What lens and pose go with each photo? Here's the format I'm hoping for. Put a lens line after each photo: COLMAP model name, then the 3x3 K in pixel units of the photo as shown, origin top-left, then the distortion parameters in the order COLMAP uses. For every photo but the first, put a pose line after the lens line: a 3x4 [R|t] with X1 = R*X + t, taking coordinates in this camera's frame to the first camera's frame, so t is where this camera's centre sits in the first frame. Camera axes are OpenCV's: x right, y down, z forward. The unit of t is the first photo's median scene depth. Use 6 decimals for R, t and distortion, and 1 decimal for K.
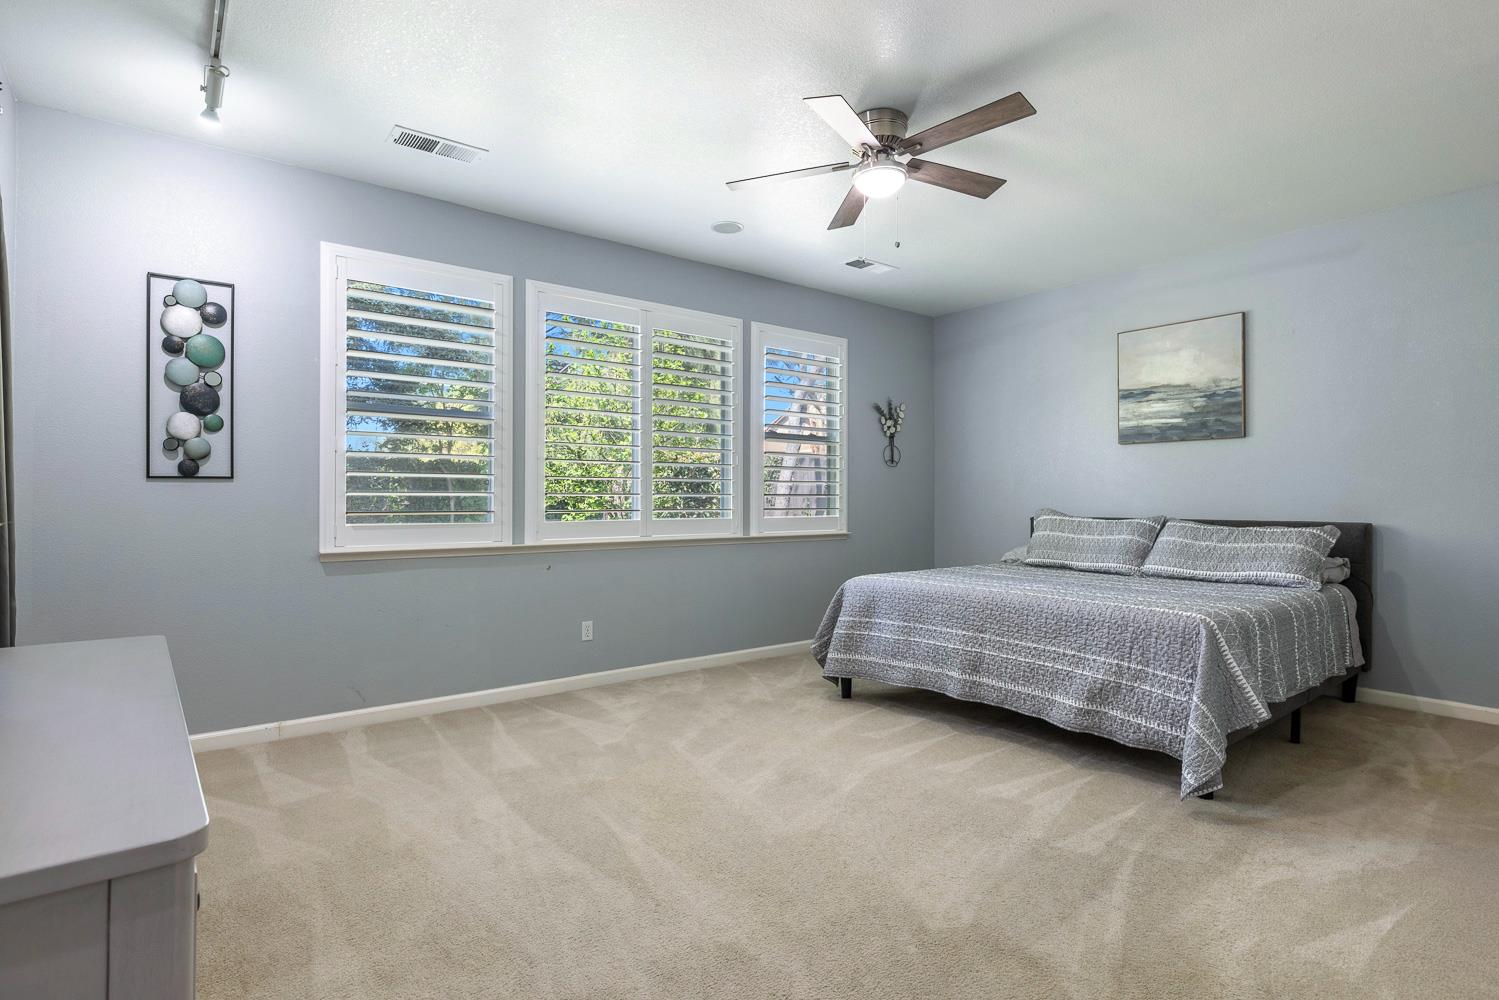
lens RADIAL K [[764.1, 0, 753.1], [0, 764.1, 497.7], [0, 0, 1]] dist [0.007248, 0.000440]
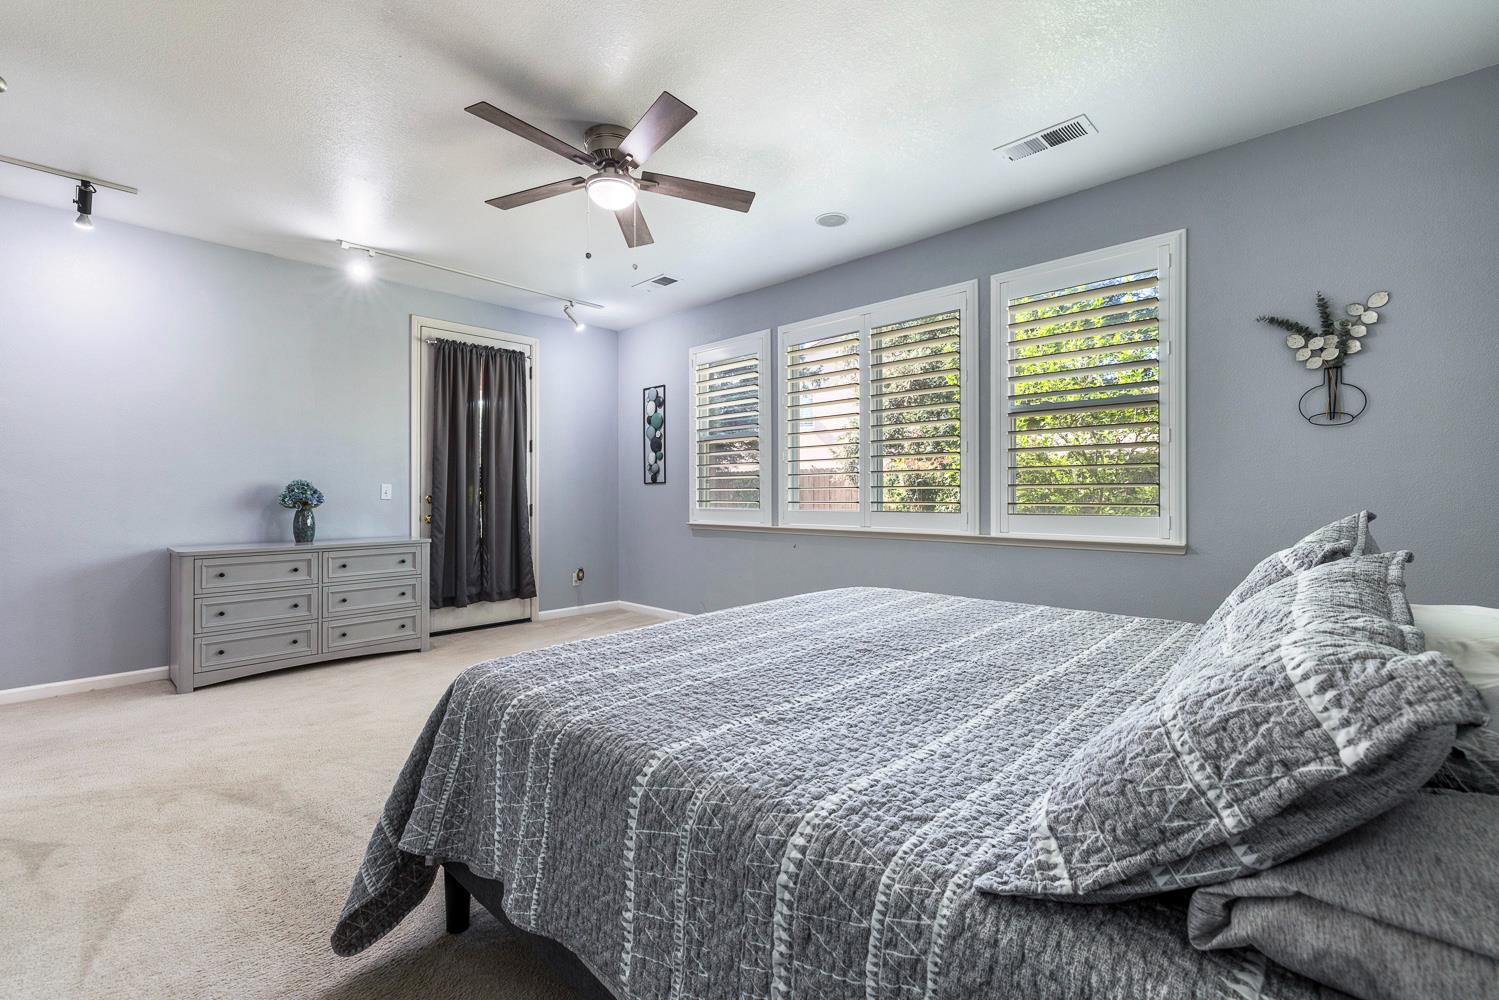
lens RADIAL K [[644.7, 0, 752.0], [0, 644.7, 496.5], [0, 0, 1]] dist [0.000322, 0.000081]
pose [[0.142603, -0.001963, -0.989778, 0.920840], [0.002487, 0.999996, -0.001625, 0.012101], [0.989777, -0.002229, 0.142607, 0.908256]]
